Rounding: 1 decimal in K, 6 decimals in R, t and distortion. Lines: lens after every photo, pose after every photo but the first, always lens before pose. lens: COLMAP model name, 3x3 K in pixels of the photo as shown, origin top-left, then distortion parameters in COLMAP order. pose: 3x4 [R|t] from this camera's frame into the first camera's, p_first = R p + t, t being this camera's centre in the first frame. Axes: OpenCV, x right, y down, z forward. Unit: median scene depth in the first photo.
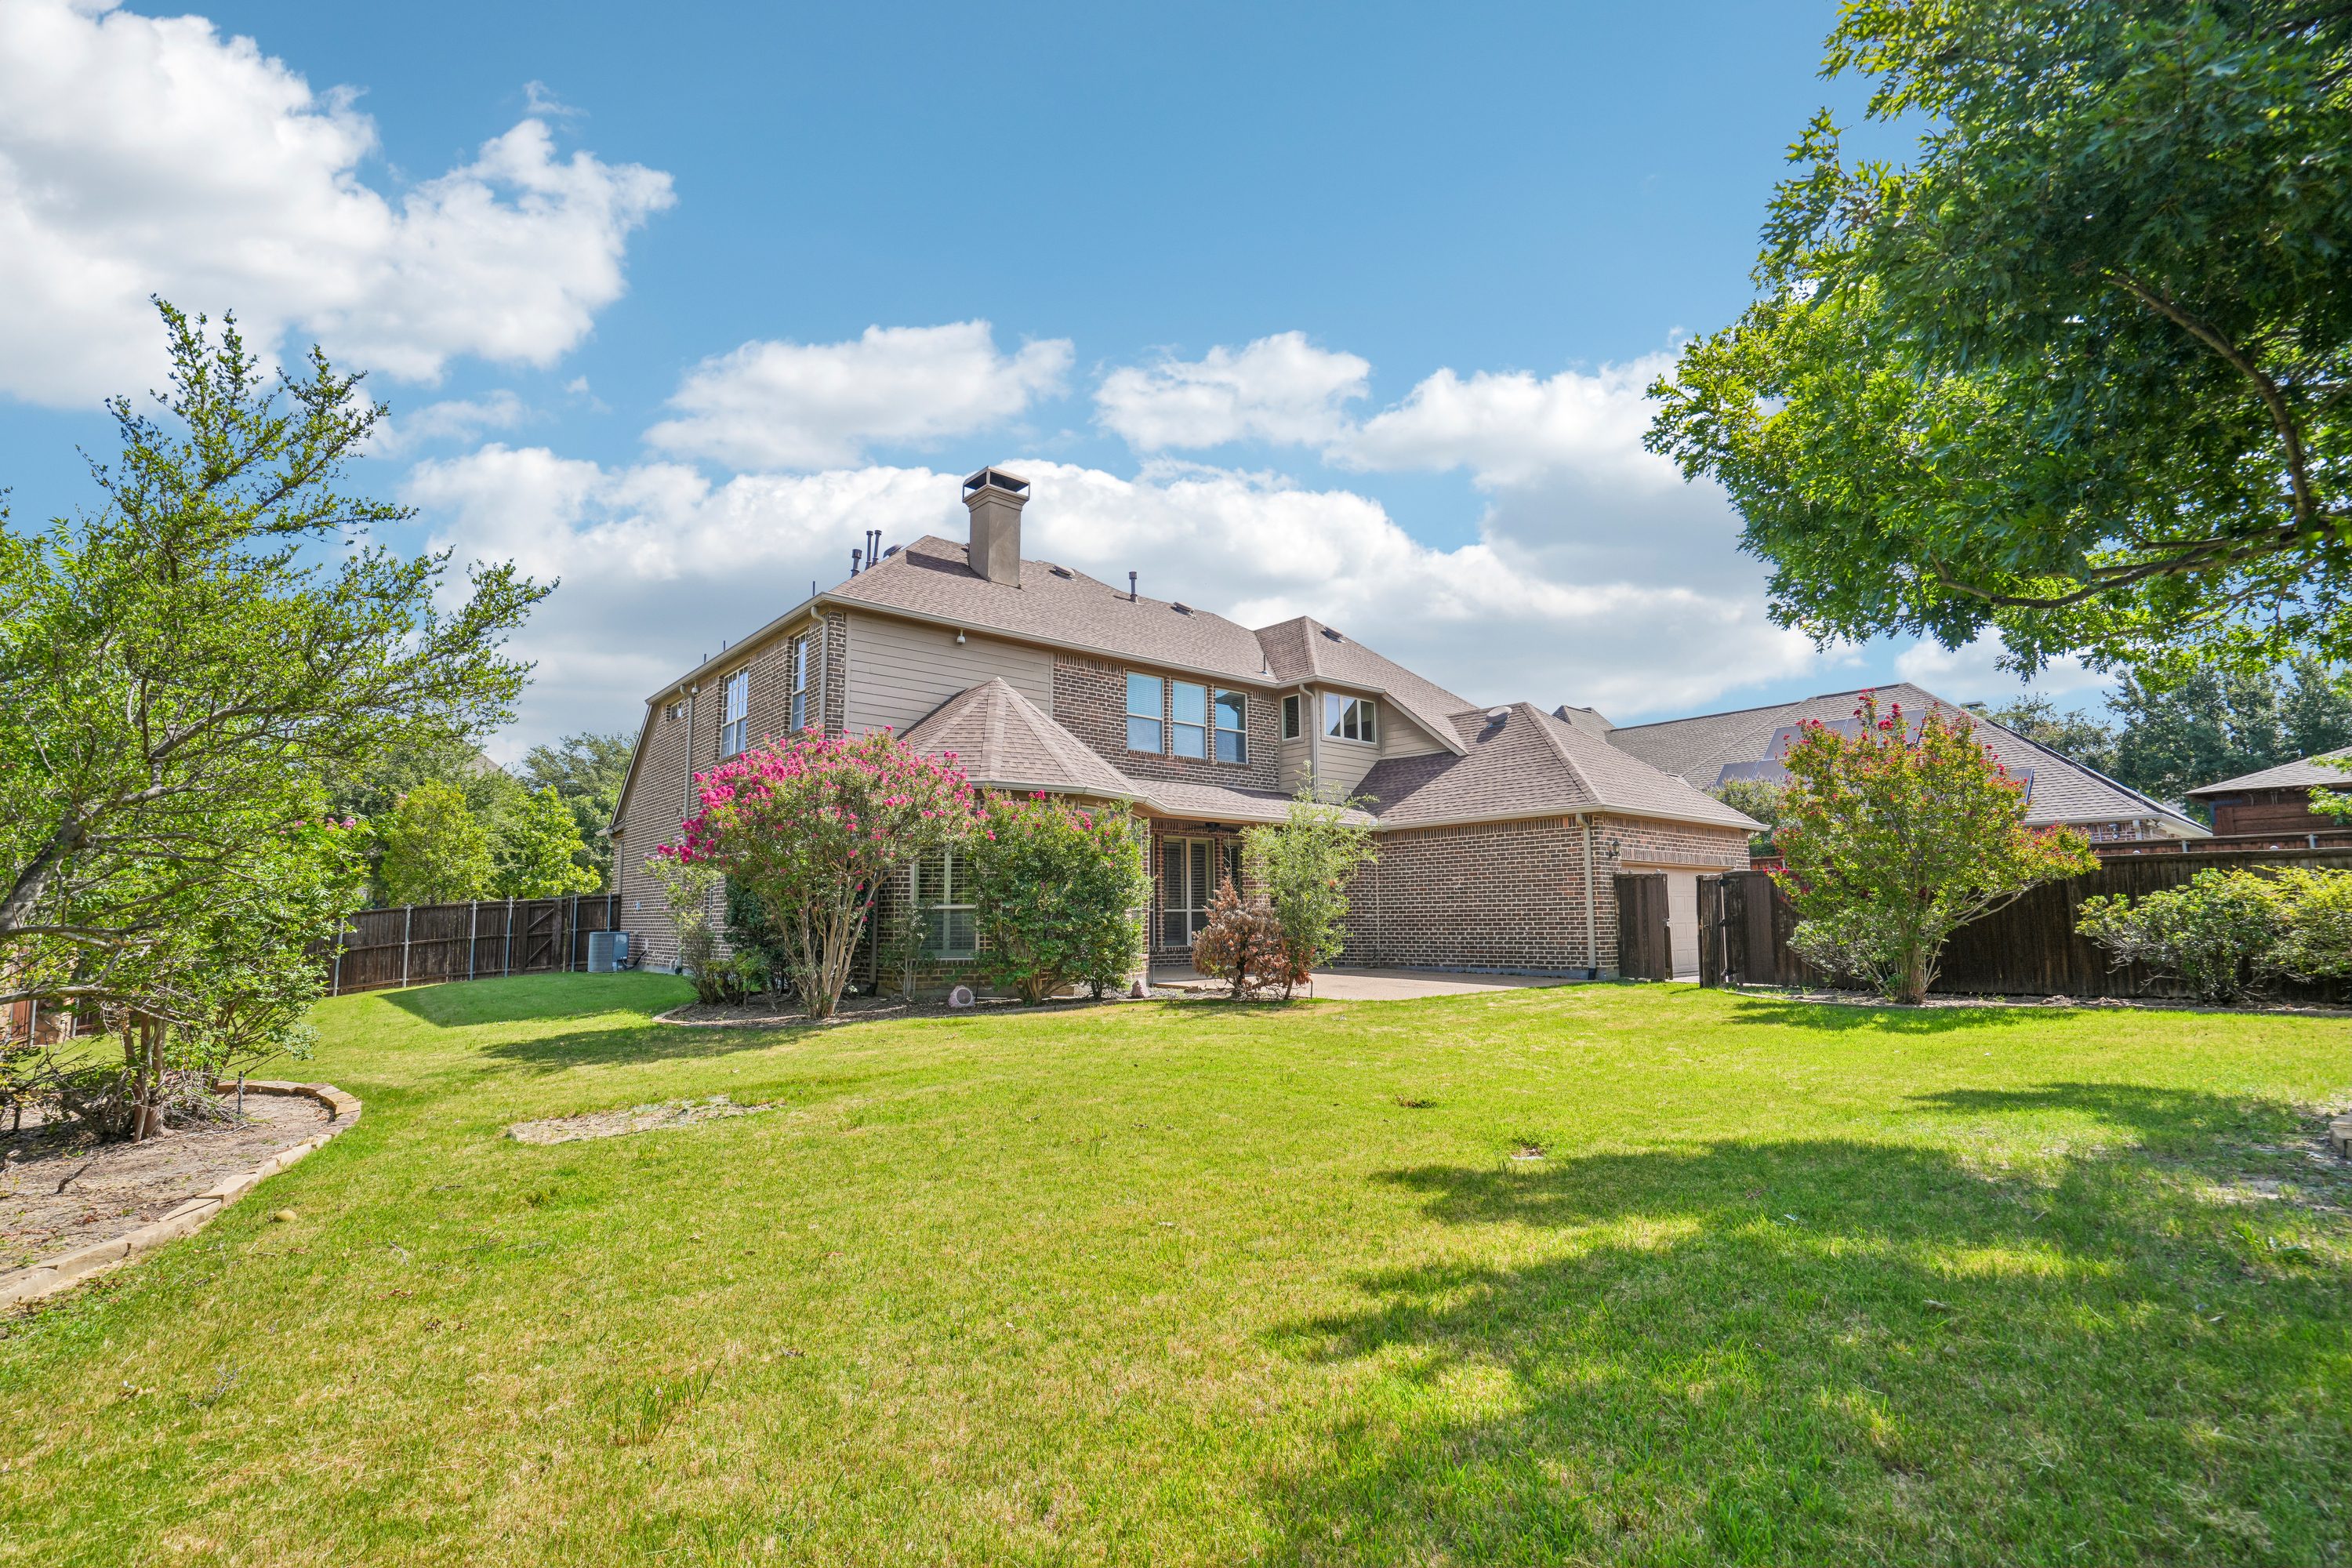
lens RADIAL K [[1068.1, 0, 1176.0], [0, 1068.1, 784.0], [0, 0, 1]] dist [-0.001905, 0.000034]
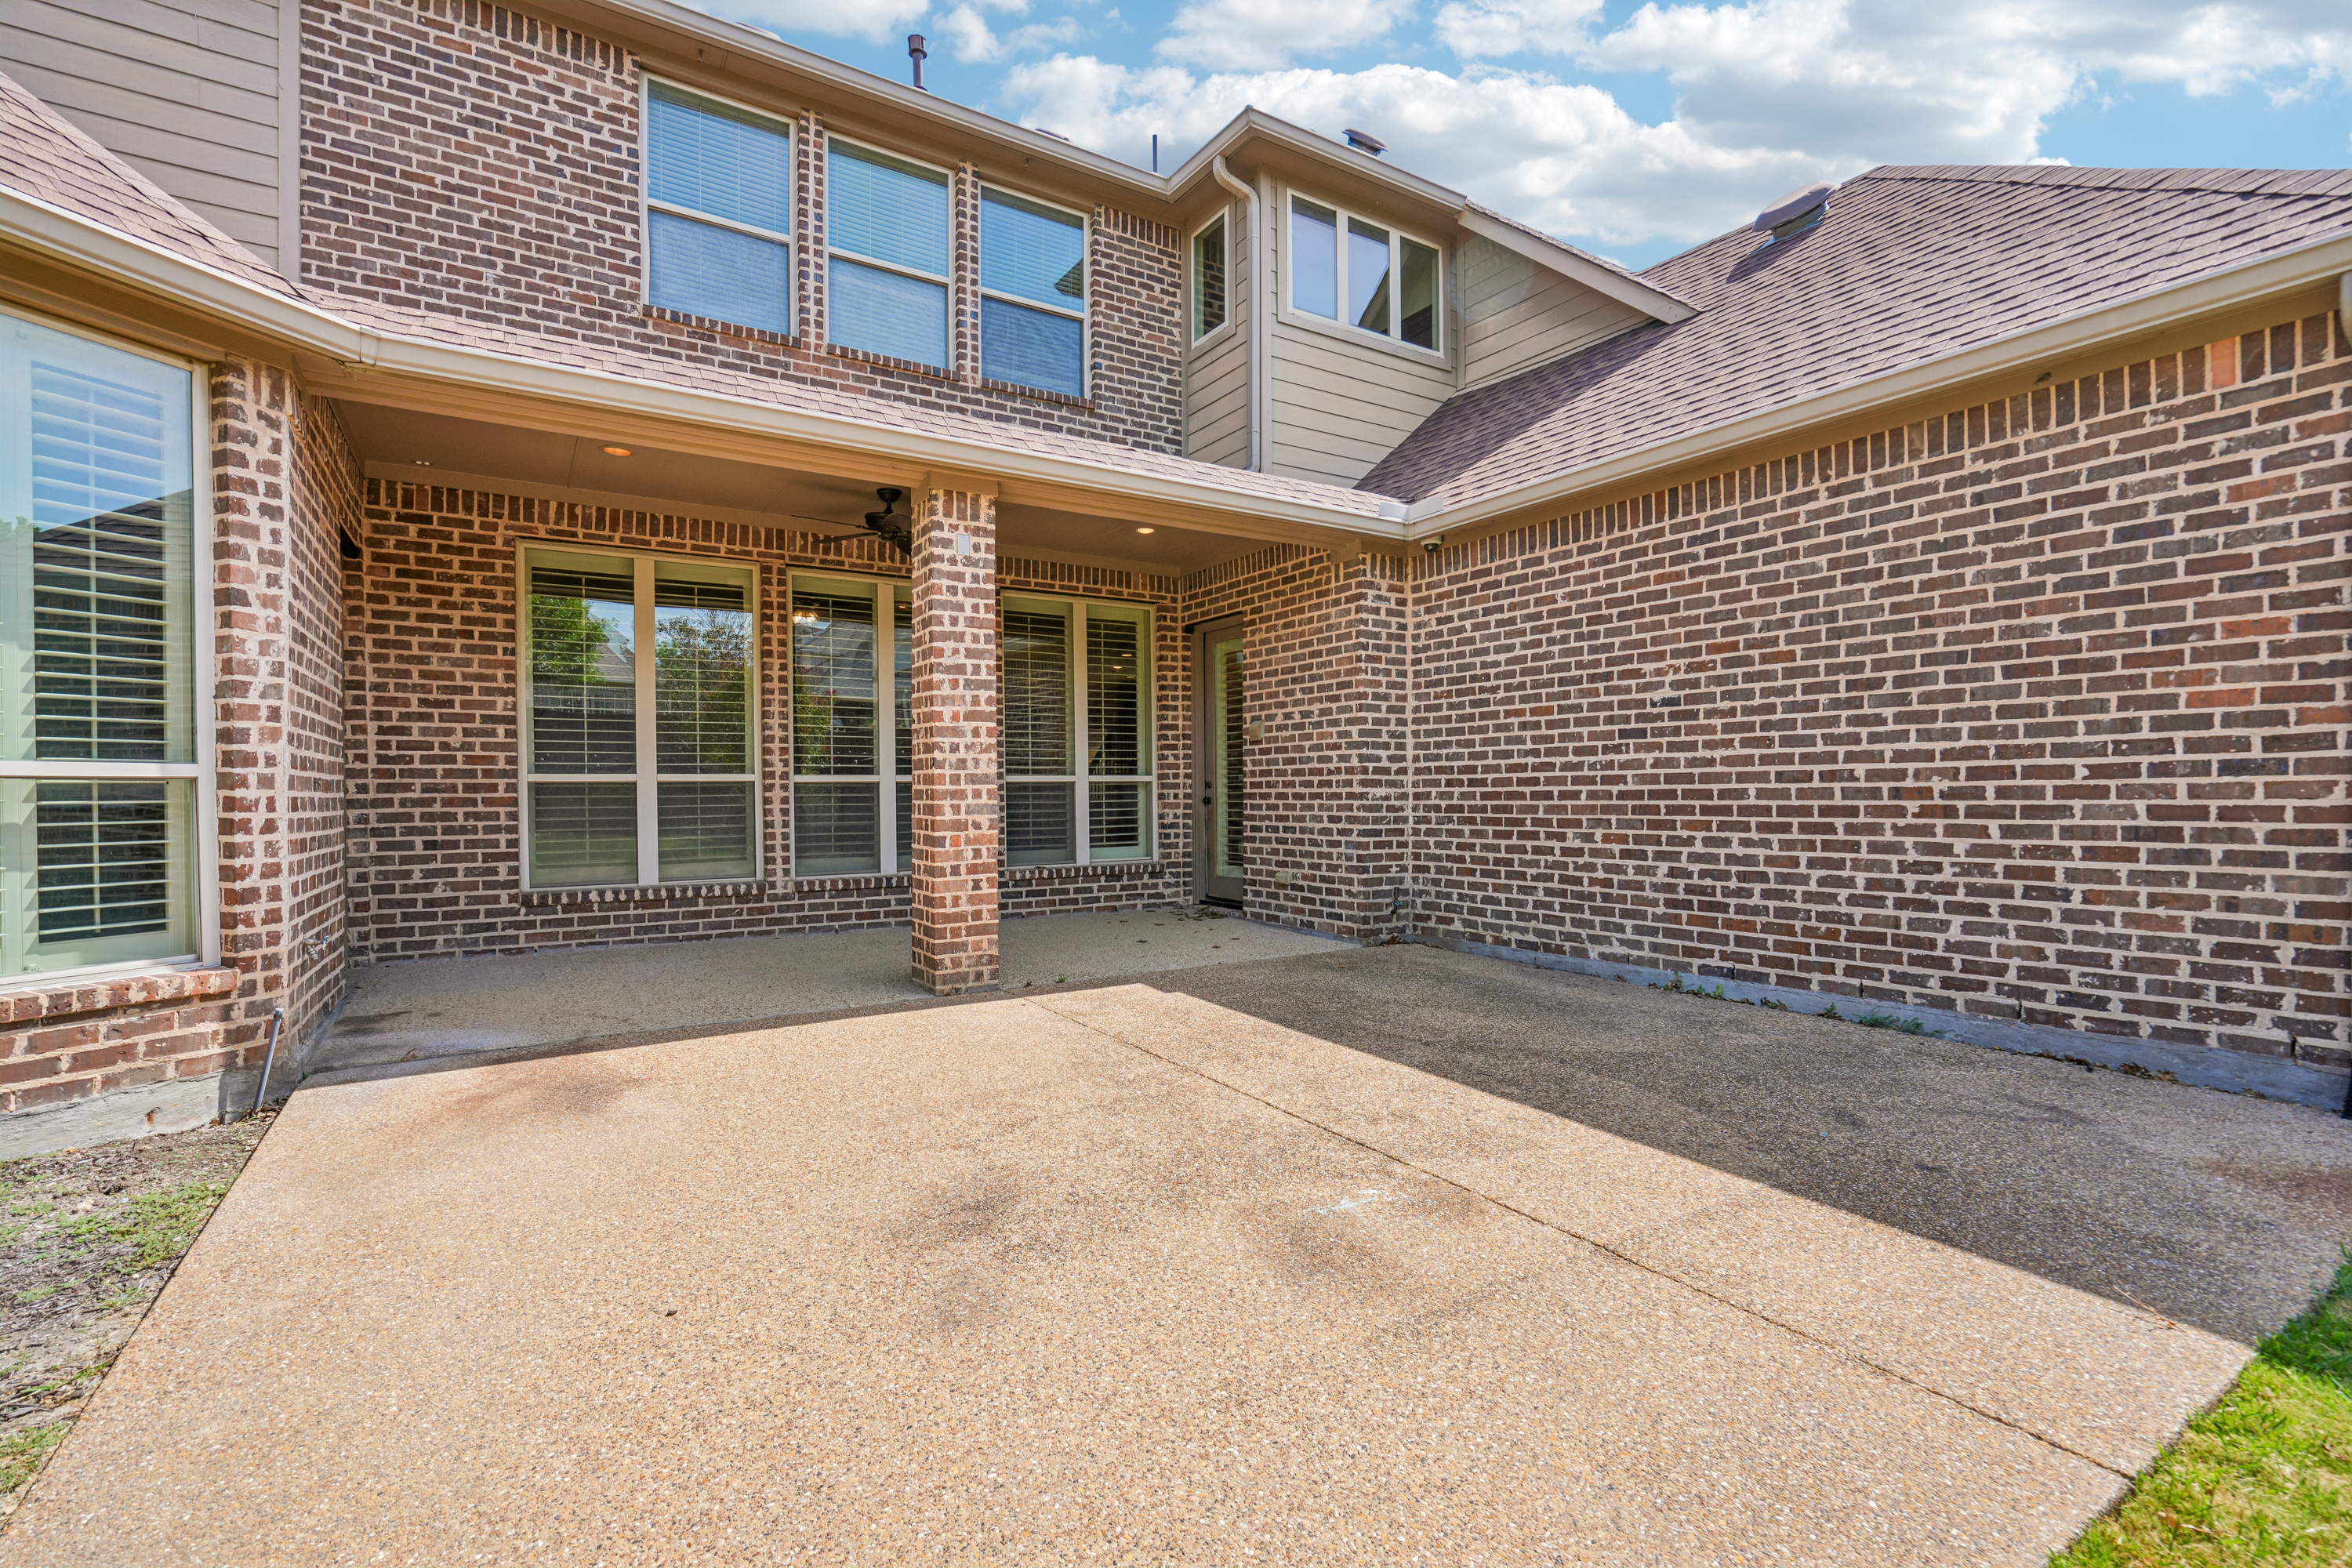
lens RADIAL K [[1068.1, 0, 1176.0], [0, 1068.1, 784.0], [0, 0, 1]] dist [-0.001905, 0.000034]
pose [[0.988758, -0.001557, -0.149516, 0.172274], [0.019738, 0.992554, 0.120194, 0.080856], [0.148215, -0.121793, 0.981427, 0.674712]]
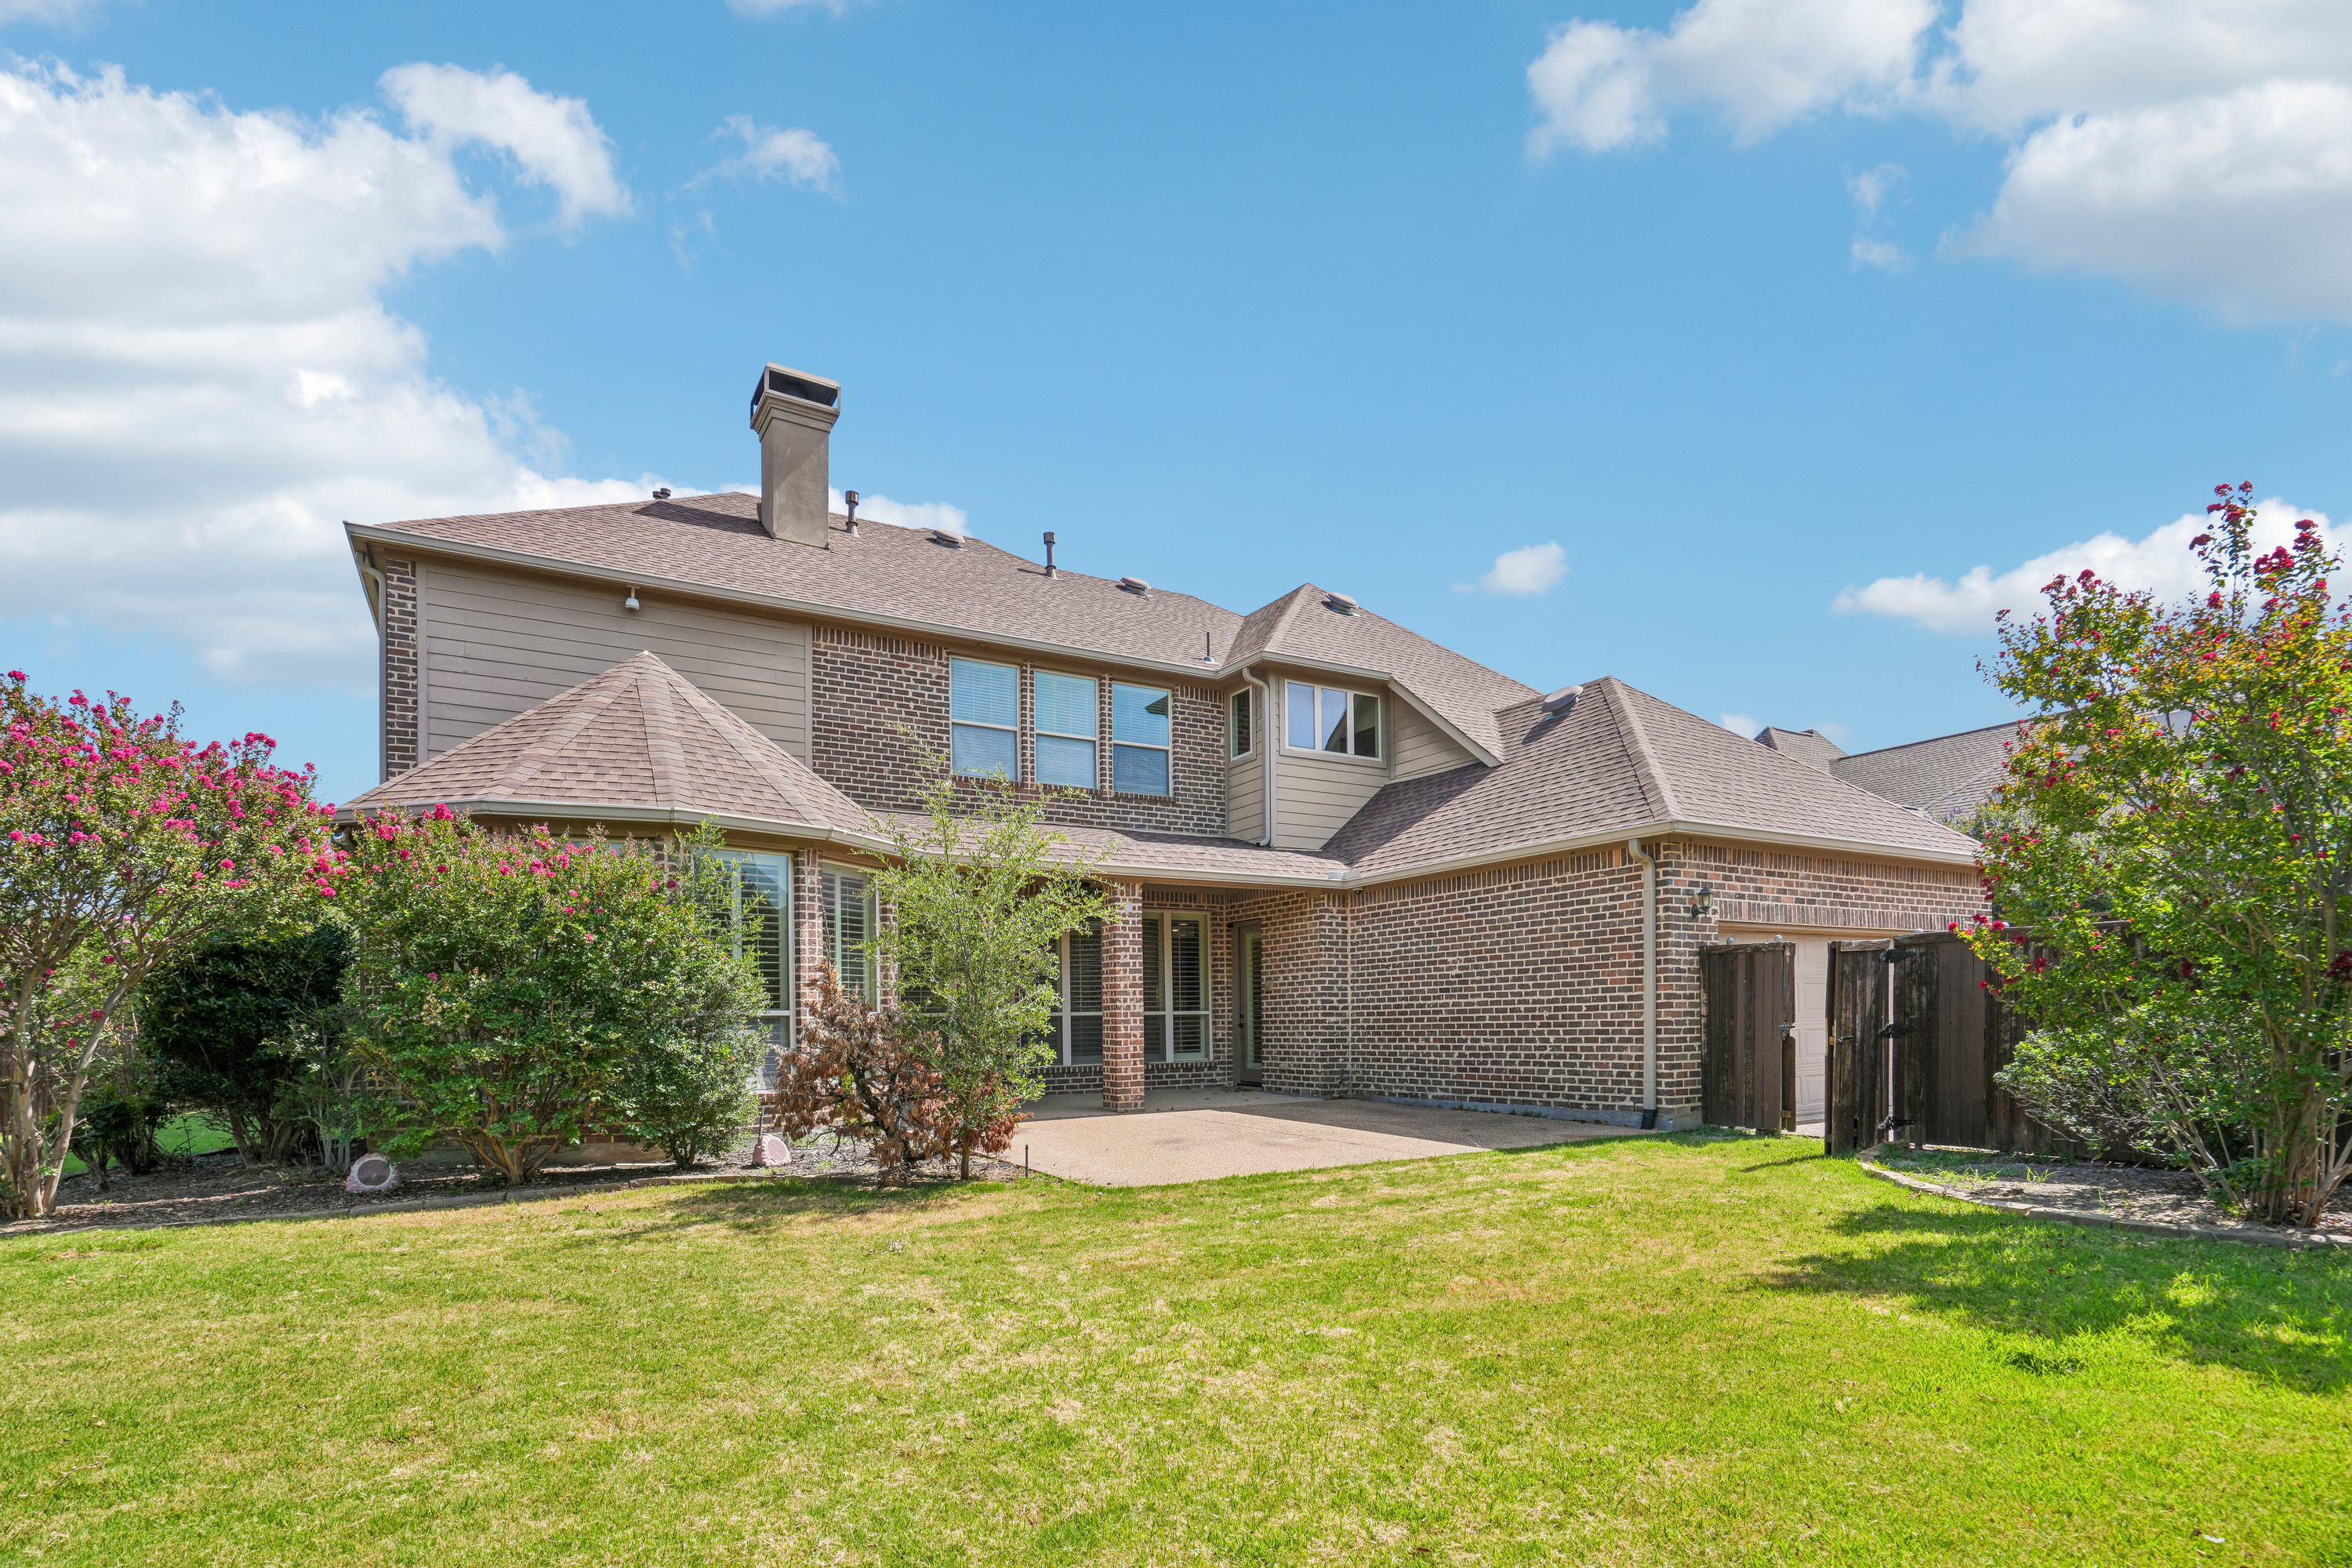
lens RADIAL K [[1131.0, 0, 1167.3], [0, 1131.0, 1016.8], [0, 0, 1]] dist [-0.002509, 0.000427]
pose [[0.982297, -0.006994, -0.187197, 0.217723], [0.030245, 0.992114, 0.121638, 0.035776], [0.184870, -0.125146, 0.974762, 0.317321]]
